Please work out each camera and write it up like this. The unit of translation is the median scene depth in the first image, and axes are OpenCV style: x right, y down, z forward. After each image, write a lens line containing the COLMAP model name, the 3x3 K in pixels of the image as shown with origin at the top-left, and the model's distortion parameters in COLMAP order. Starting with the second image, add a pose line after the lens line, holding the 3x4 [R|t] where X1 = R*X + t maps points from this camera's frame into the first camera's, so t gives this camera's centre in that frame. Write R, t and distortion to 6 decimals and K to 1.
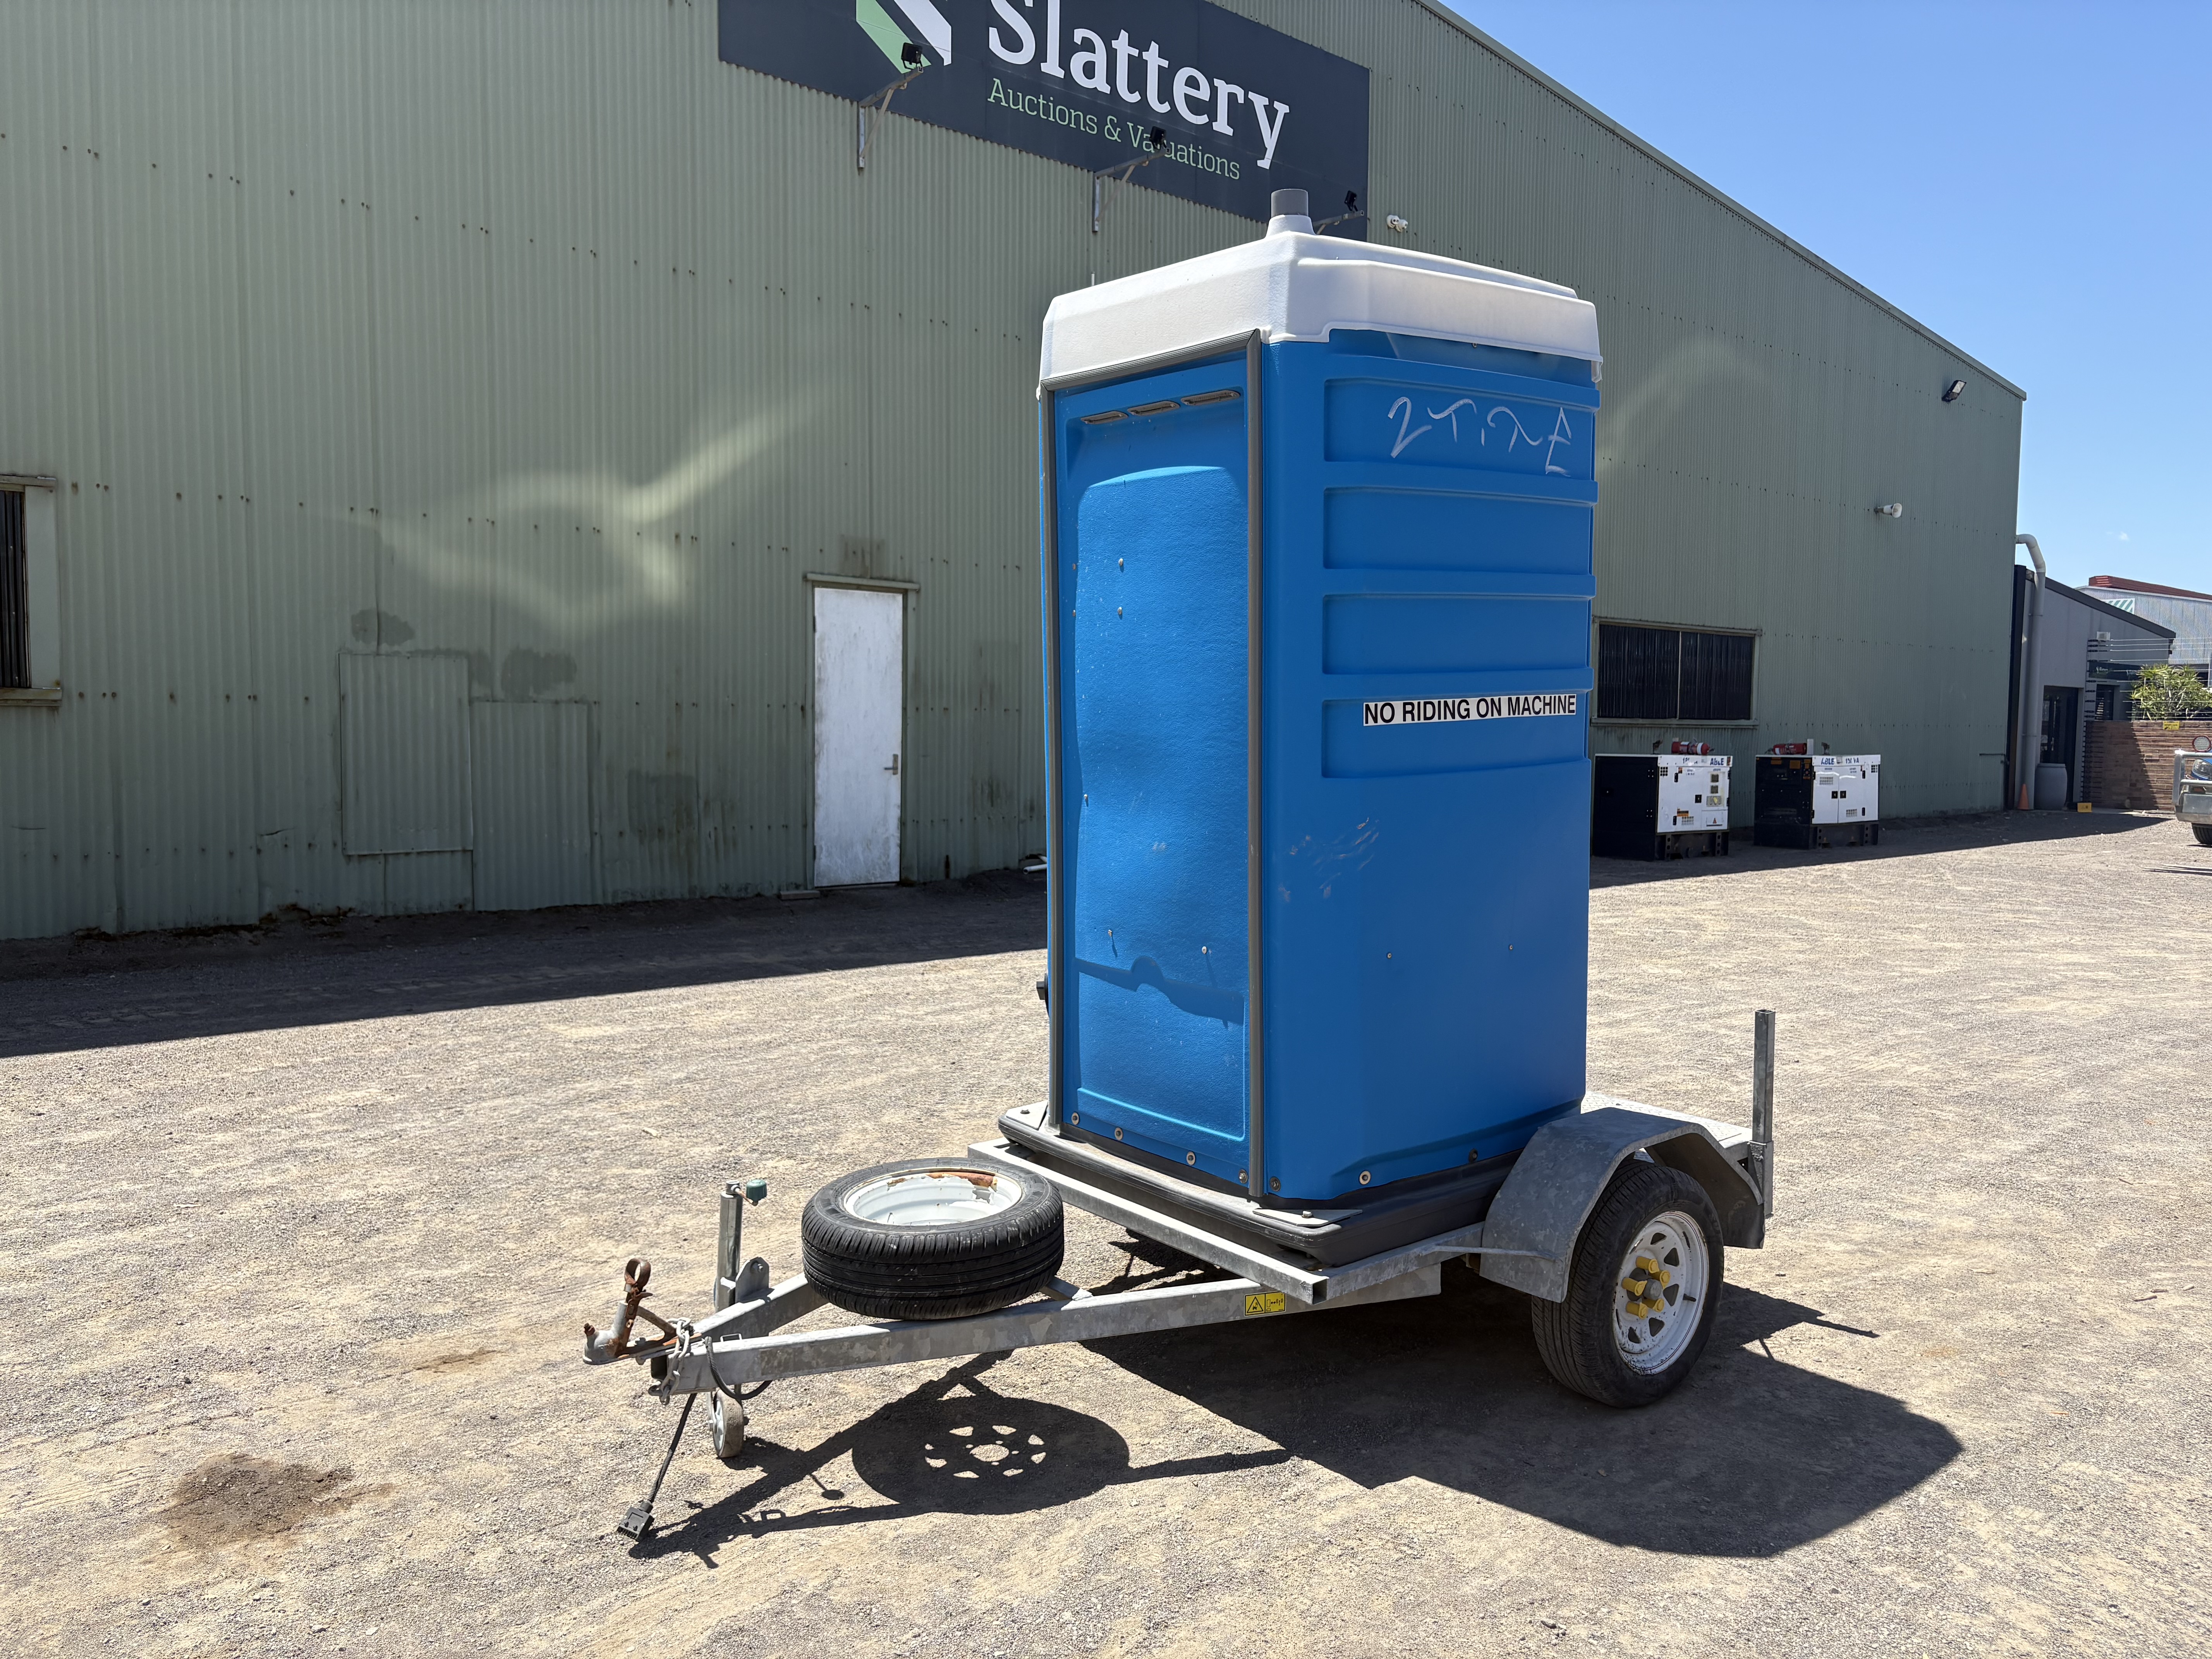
lens RADIAL K [[1686.2, 0, 1106.3], [0, 1686.2, 819.4], [0, 0, 1]] dist [0.018789, -0.005328]
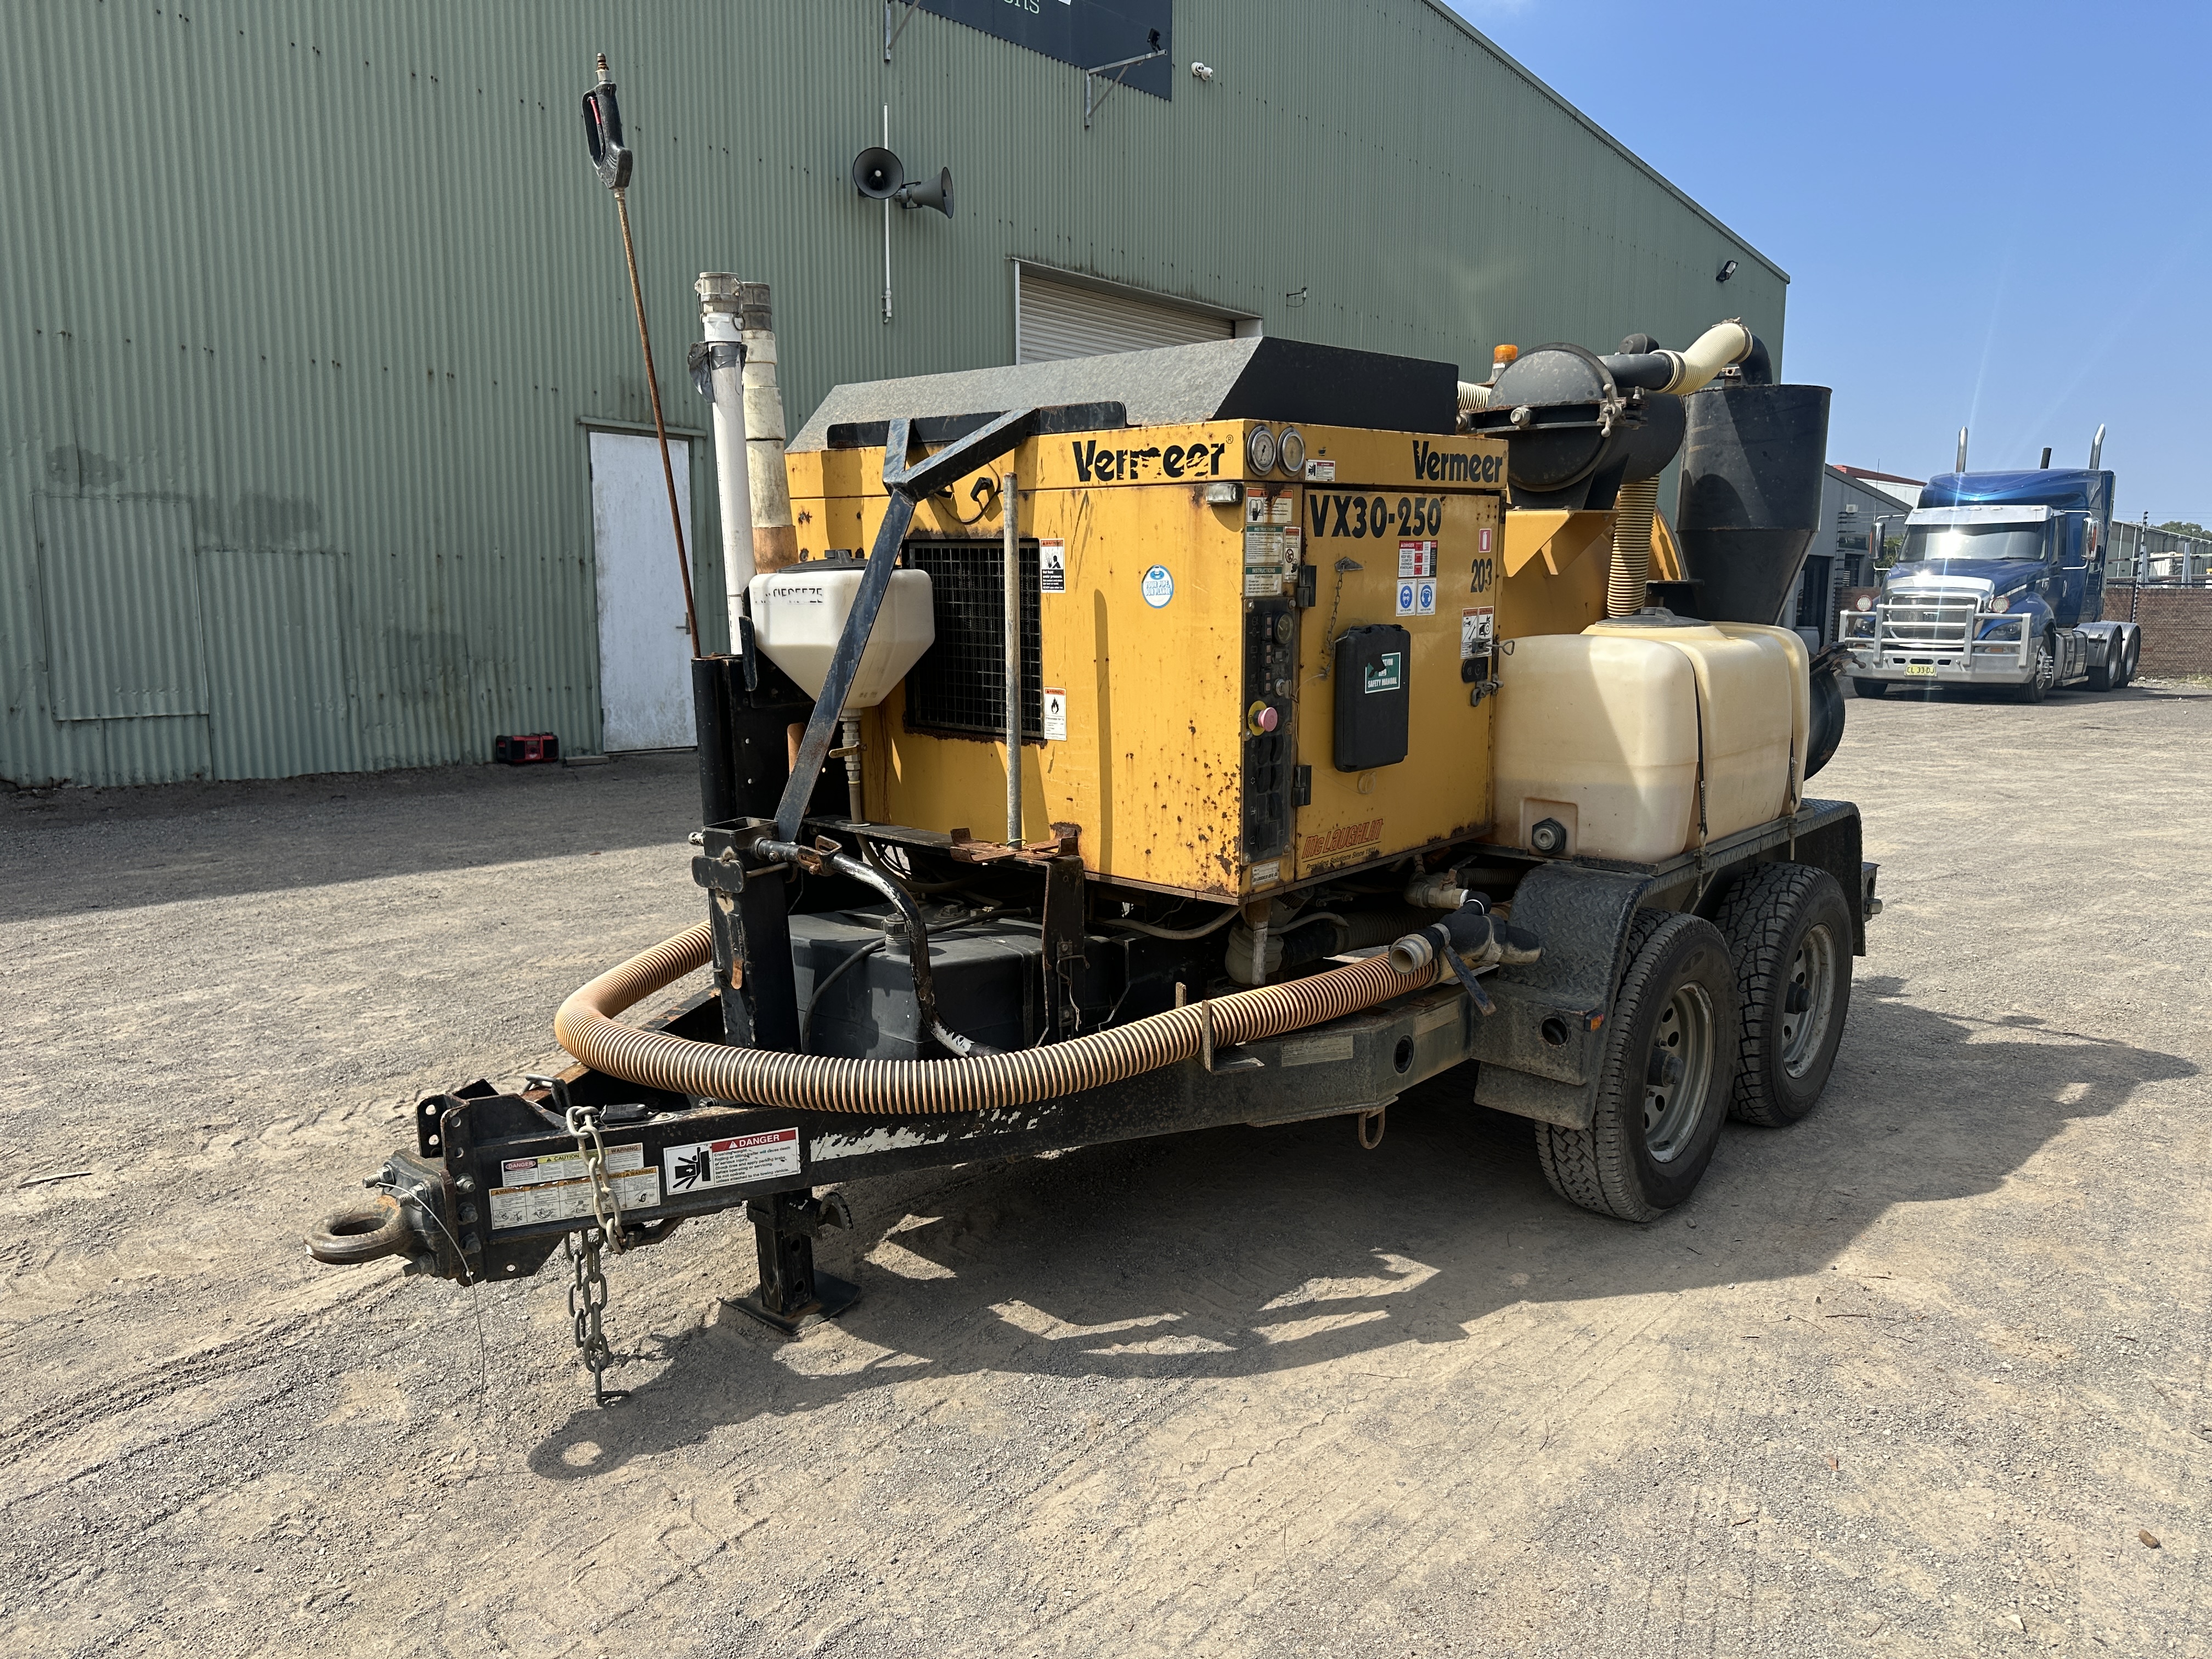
lens RADIAL K [[1560.2, 0, 1094.4], [0, 1560.2, 825.0], [0, 0, 1]] dist [0.009559, -0.020755]
pose [[0.995446, -0.019604, 0.093289, 0.021538], [0.011927, 0.996549, 0.082142, 0.012091], [-0.094577, -0.080655, 0.992245, 0.090596]]
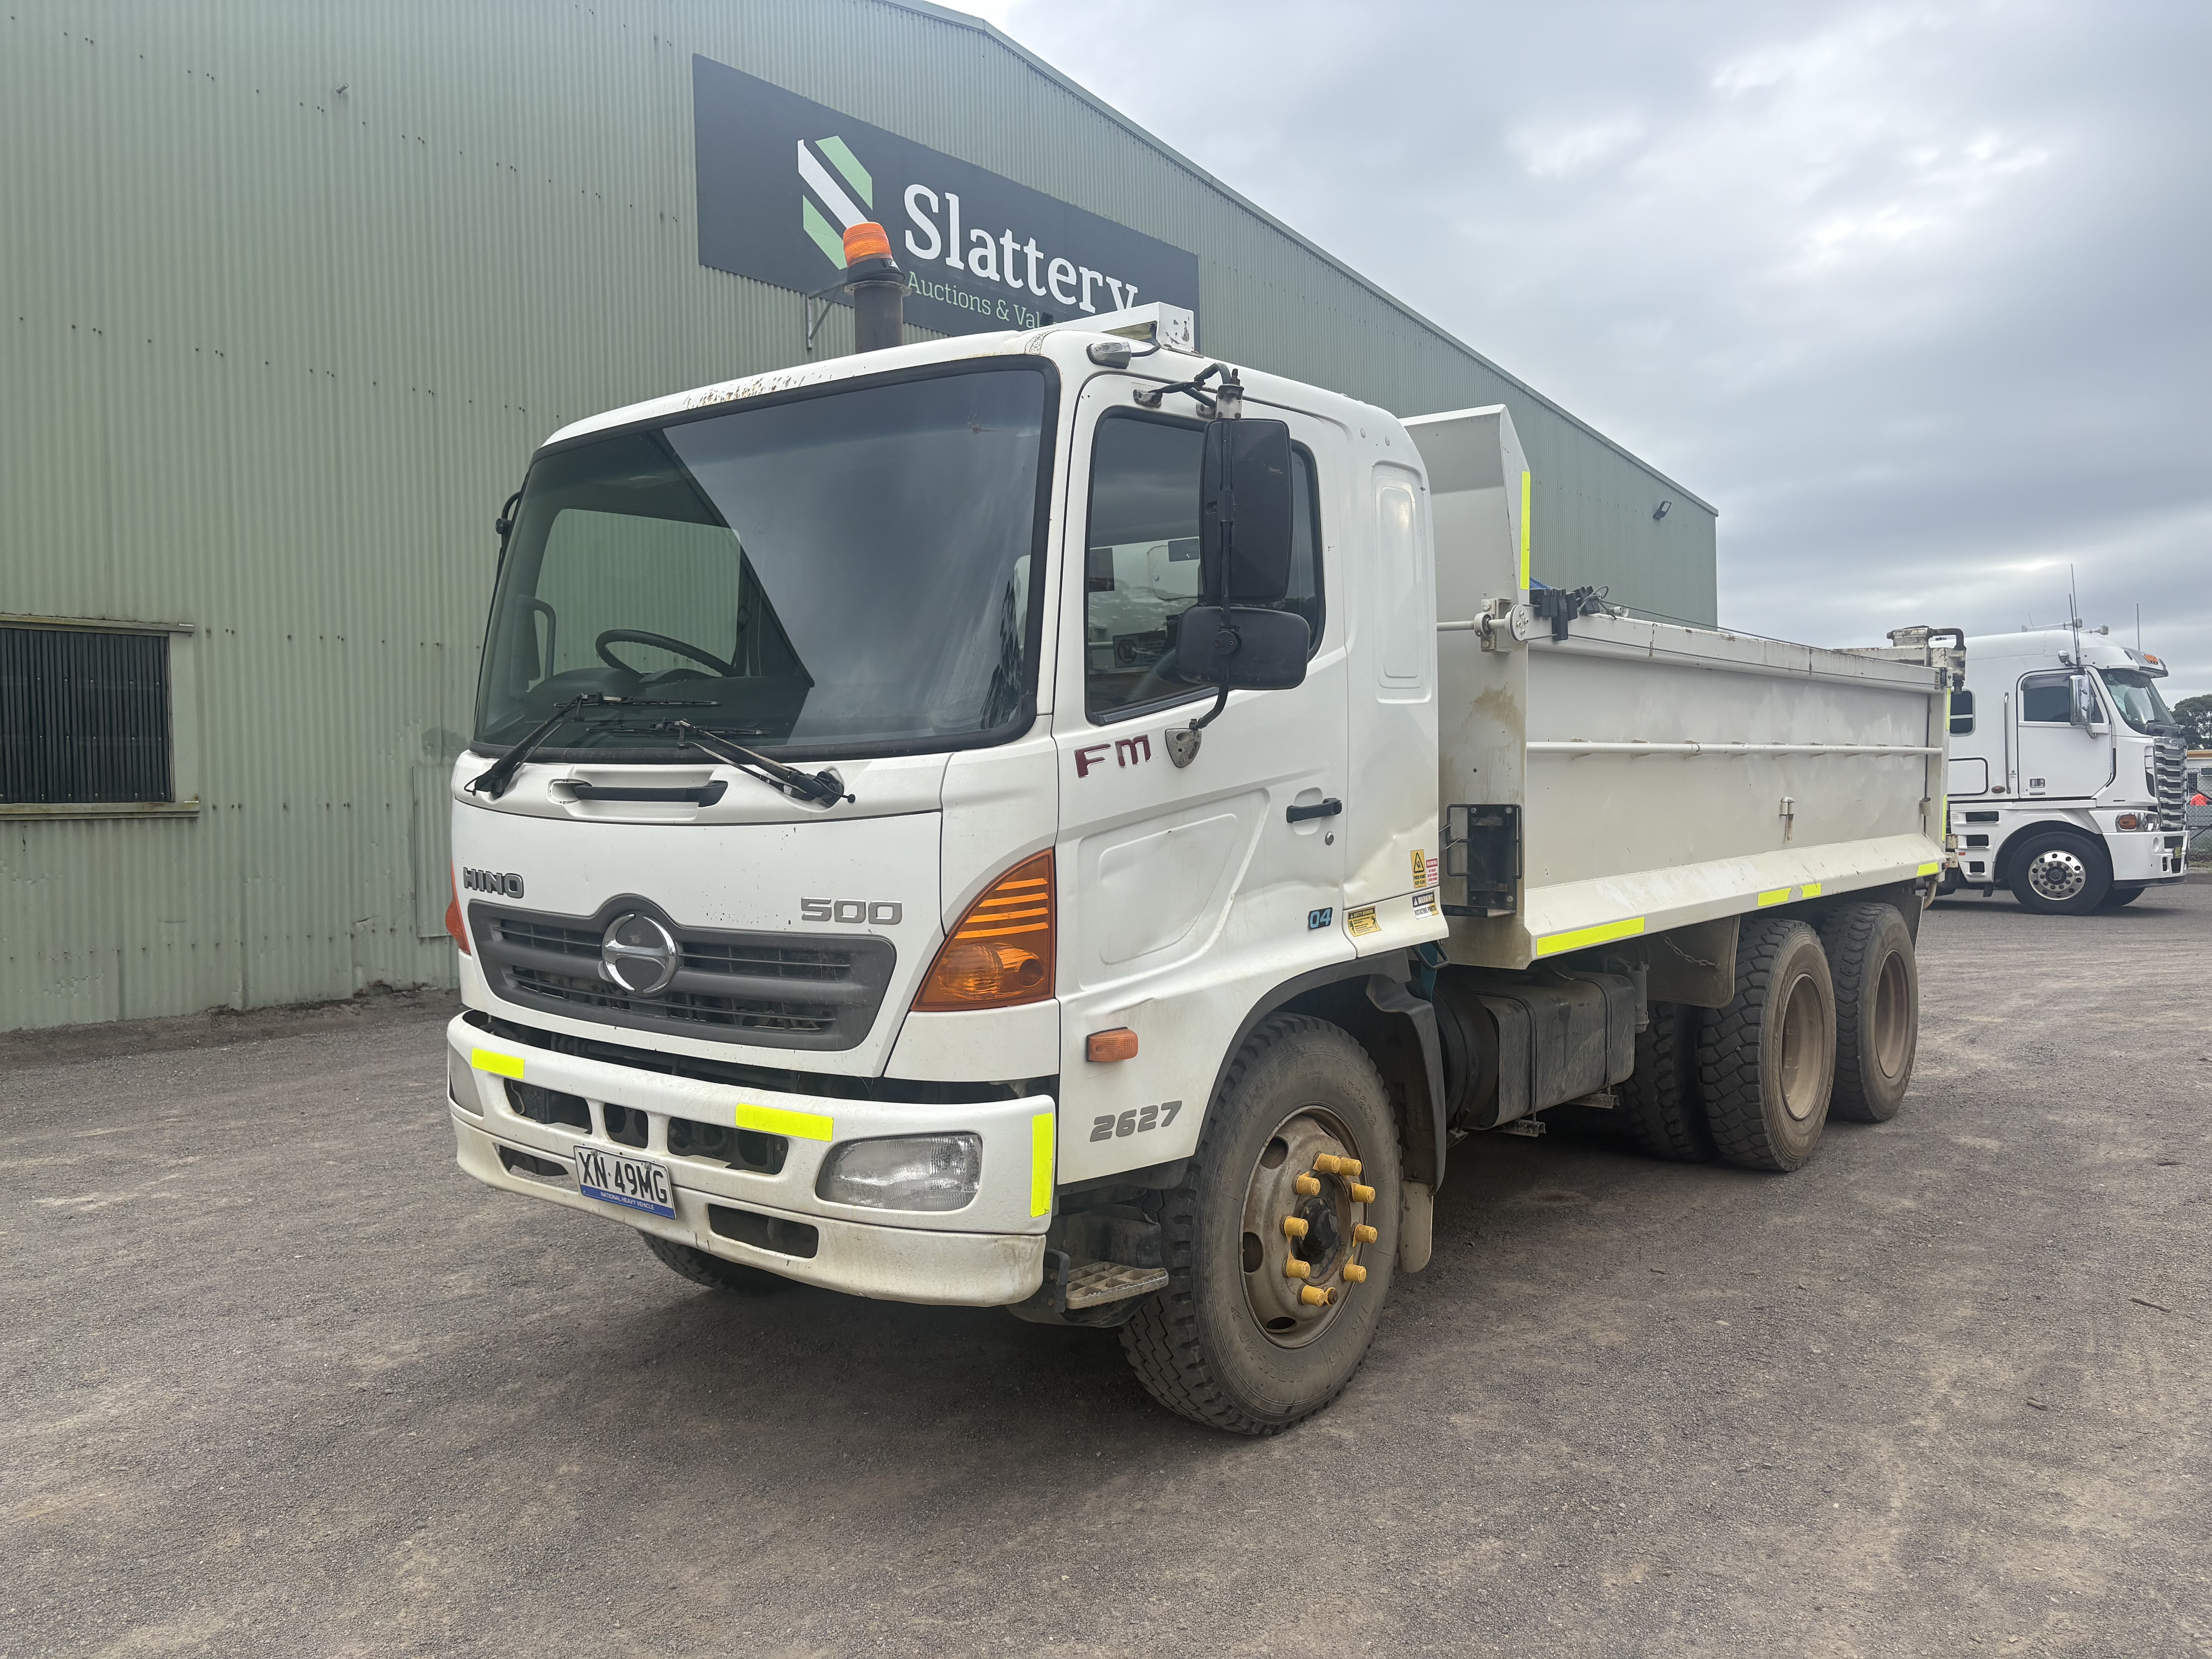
lens RADIAL K [[1689.9, 0, 1104.8], [0, 1689.9, 829.3], [0, 0, 1]] dist [-0.002615, 0.058013]
pose [[0.988770, -0.031580, 0.146072, -0.122532], [0.038516, 0.998249, -0.044899, 0.013976], [-0.144398, 0.050021, 0.988255, -0.186124]]
